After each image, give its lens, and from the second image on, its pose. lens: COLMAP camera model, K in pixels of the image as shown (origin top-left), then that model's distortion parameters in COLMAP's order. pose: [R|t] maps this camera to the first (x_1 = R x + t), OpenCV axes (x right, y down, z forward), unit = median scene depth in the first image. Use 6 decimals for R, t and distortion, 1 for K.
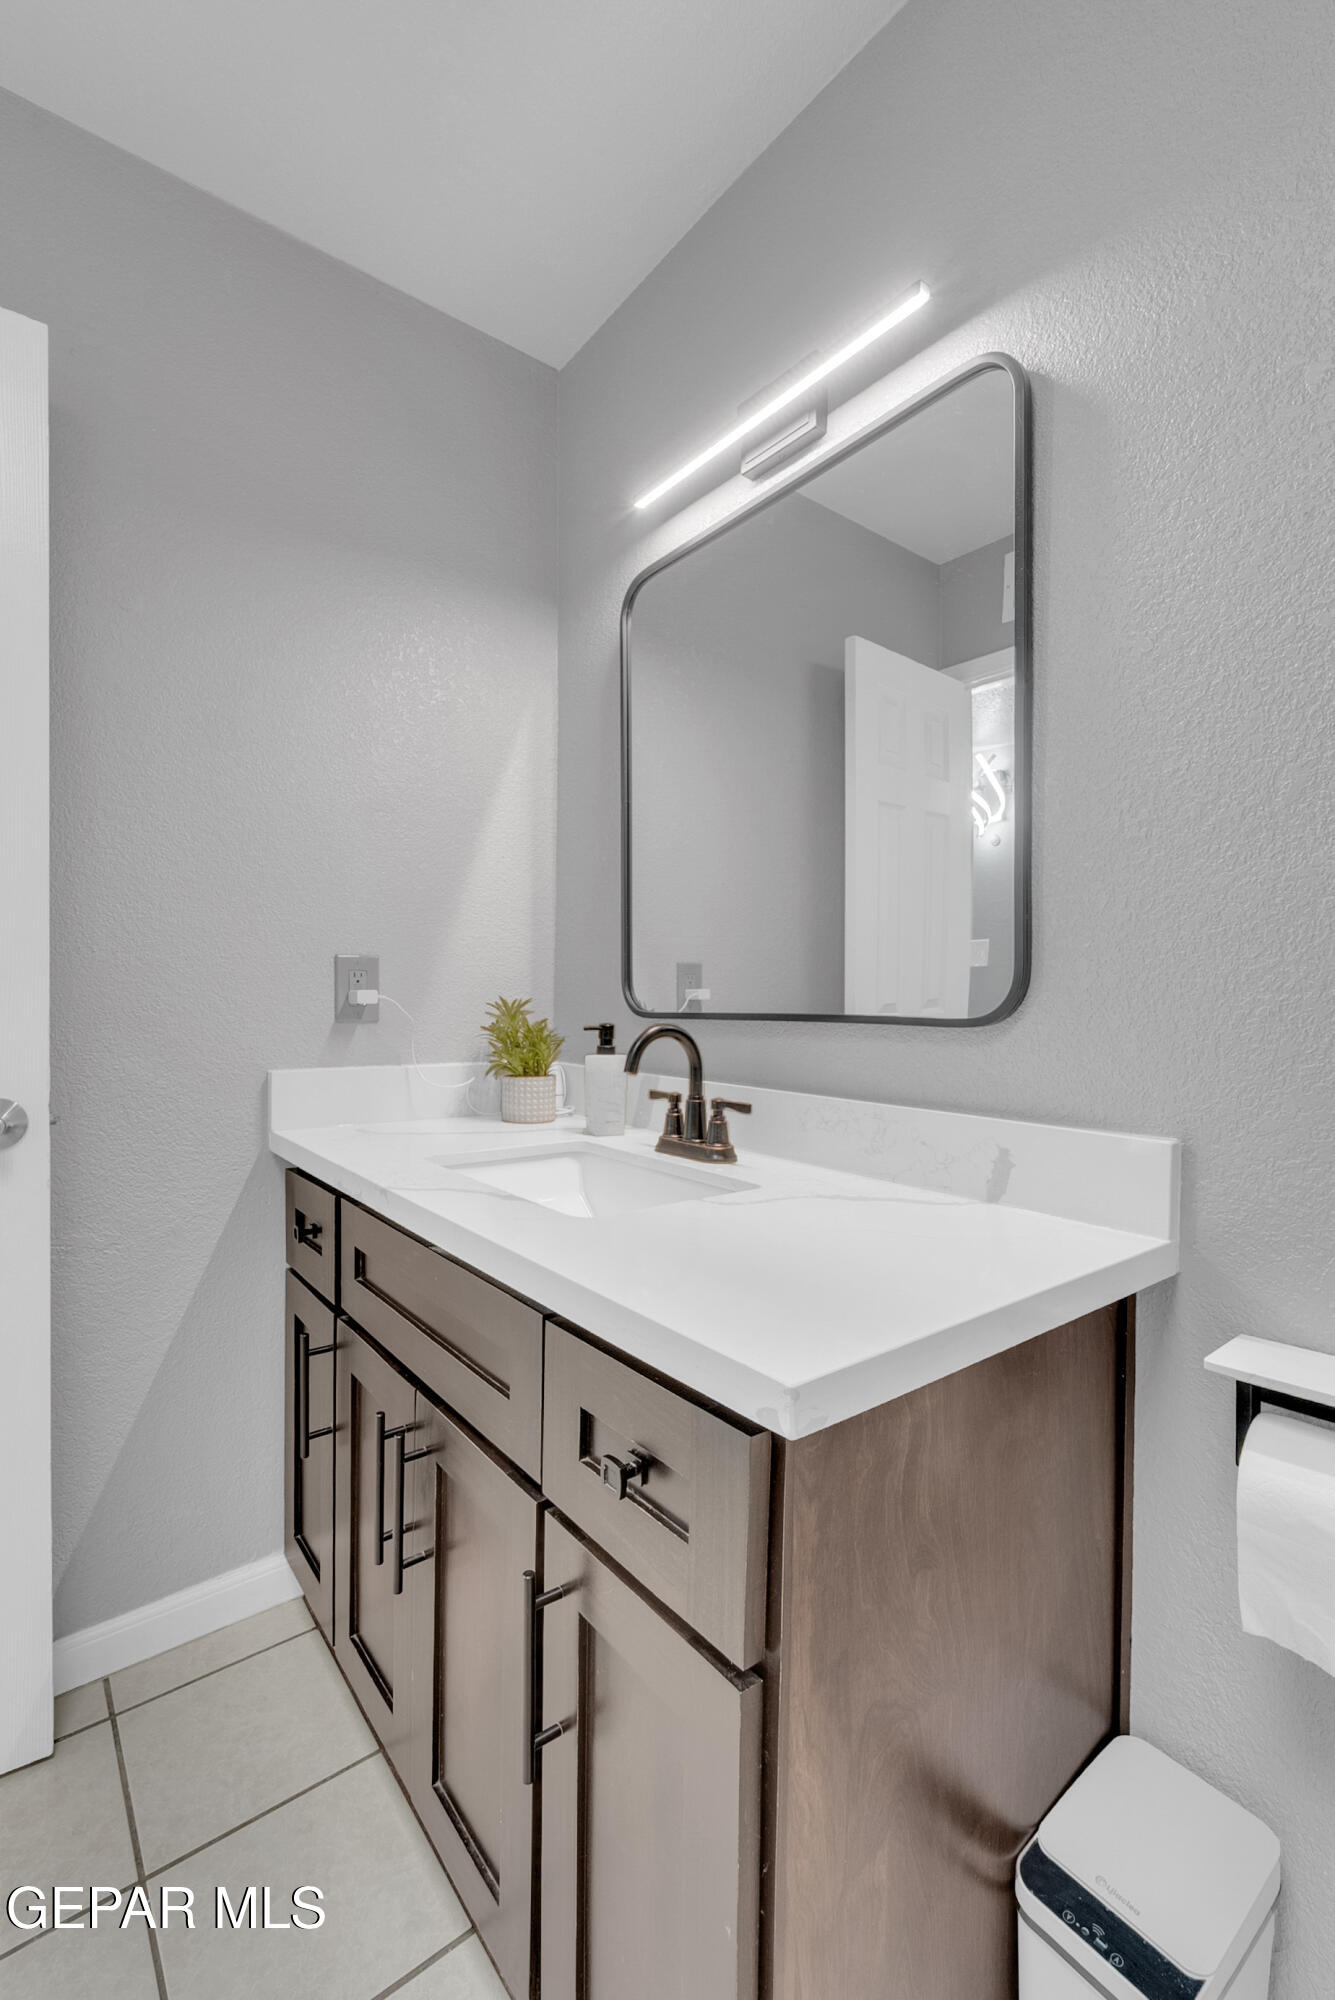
lens RADIAL K [[867.7, 0, 665.4], [0, 867.7, 1001.1], [0, 0, 1]] dist [0.001941, -0.001563]
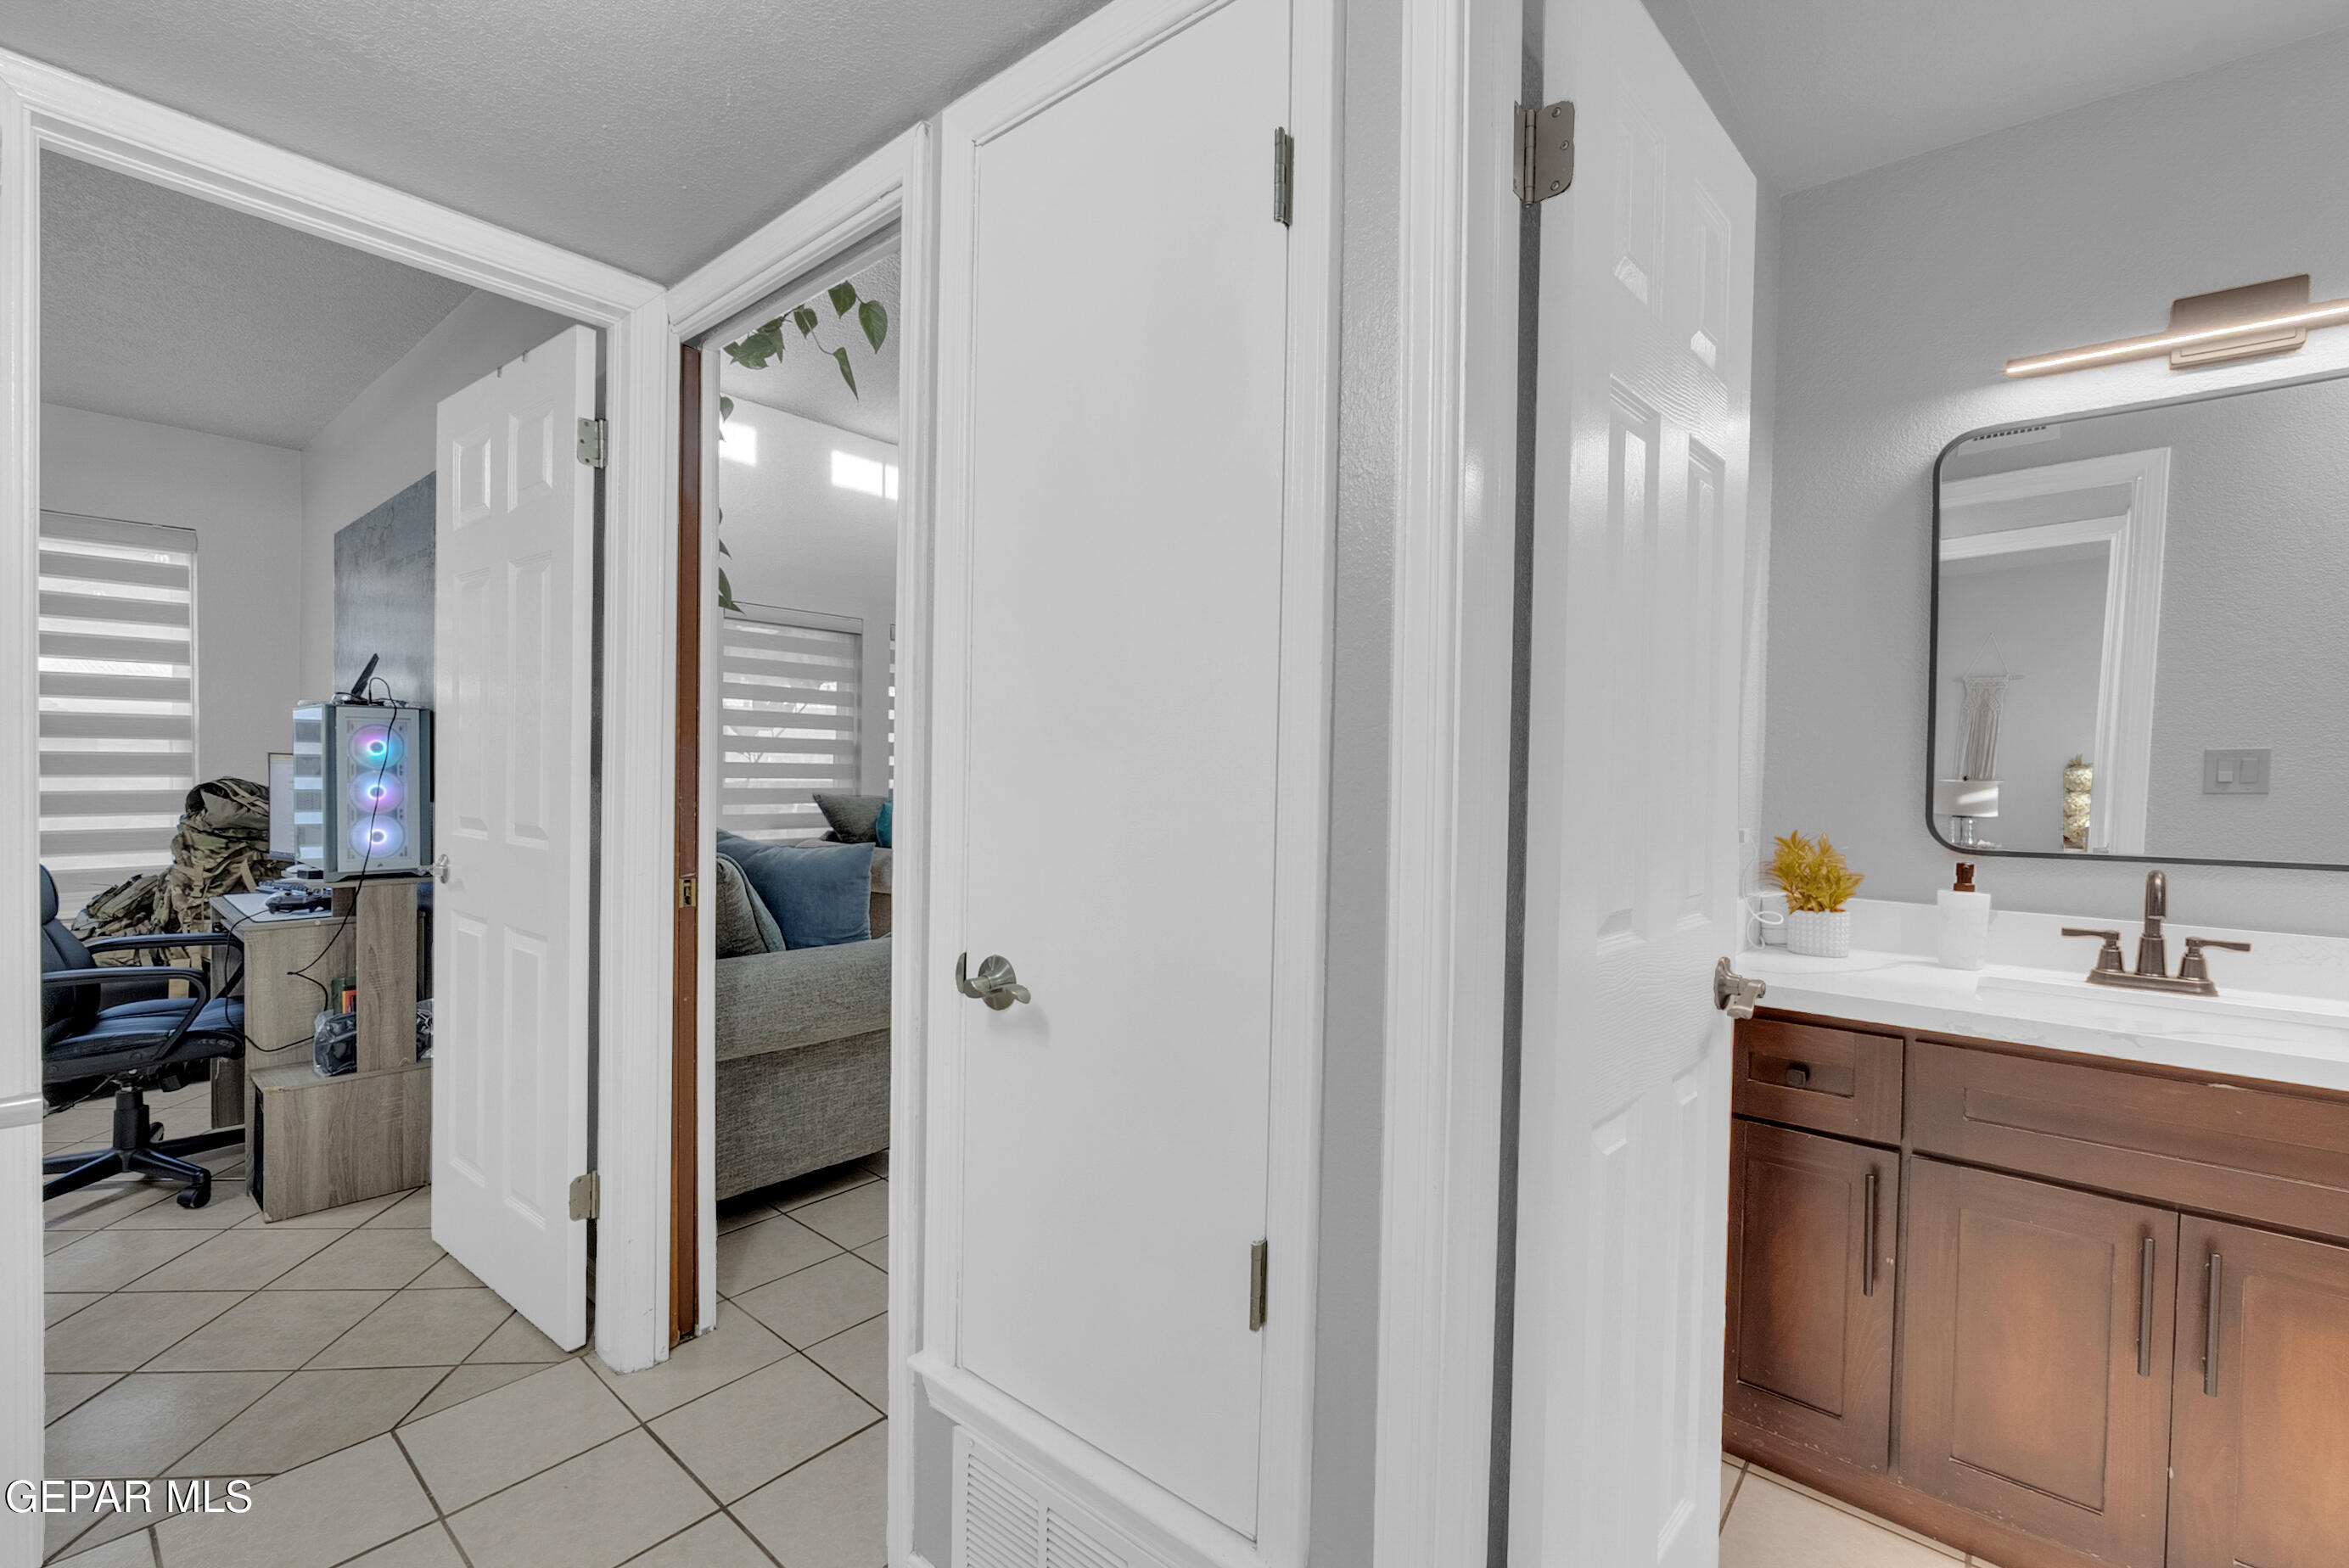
lens RADIAL K [[1019.0, 0, 1169.5], [0, 1019.0, 782.8], [0, 0, 1]] dist [0.001941, -0.001563]
pose [[0.977477, 0.006467, 0.210945, -1.487123], [-0.008941, 0.999902, 0.010773, -0.087819], [-0.210854, -0.012416, 0.977439, 0.001910]]
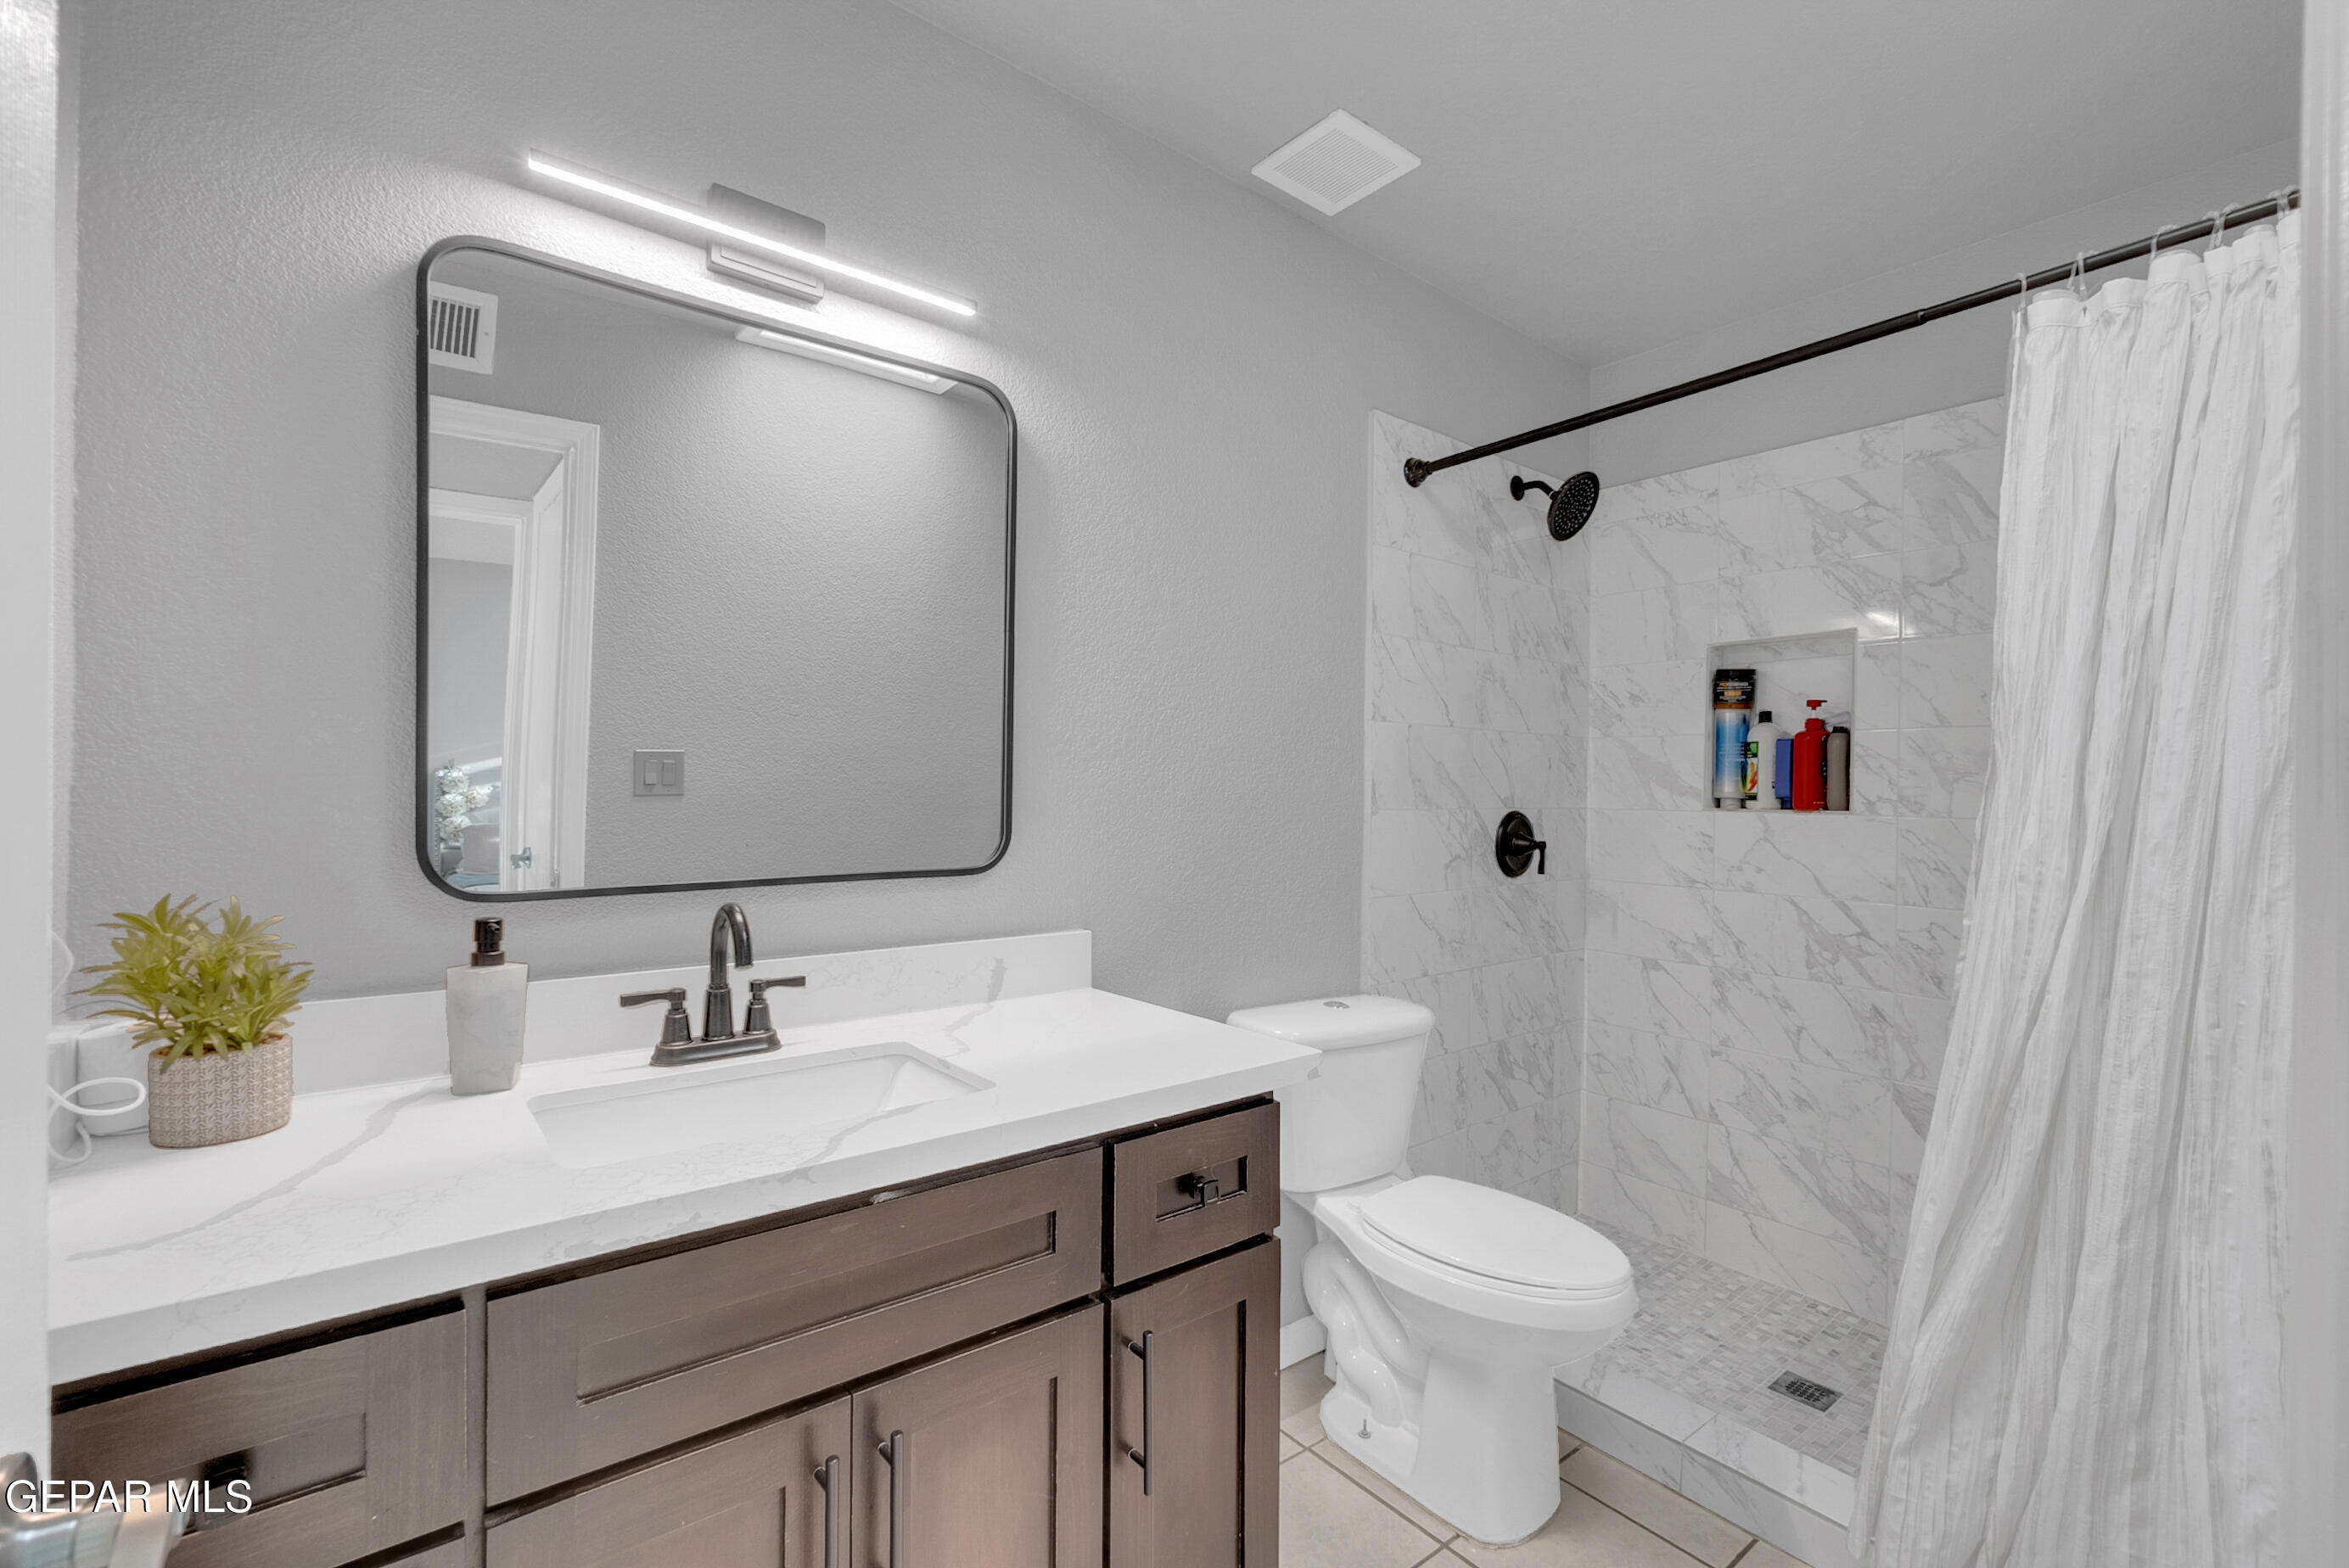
lens RADIAL K [[1019.0, 0, 1156.2], [0, 1019.0, 794.7], [0, 0, 1]] dist [0.001941, -0.001563]
pose [[-0.005183, -0.010722, 0.999929, -0.984867], [-0.003475, 0.999937, 0.010705, -0.091048], [-0.999981, -0.003419, -0.005220, 0.588548]]
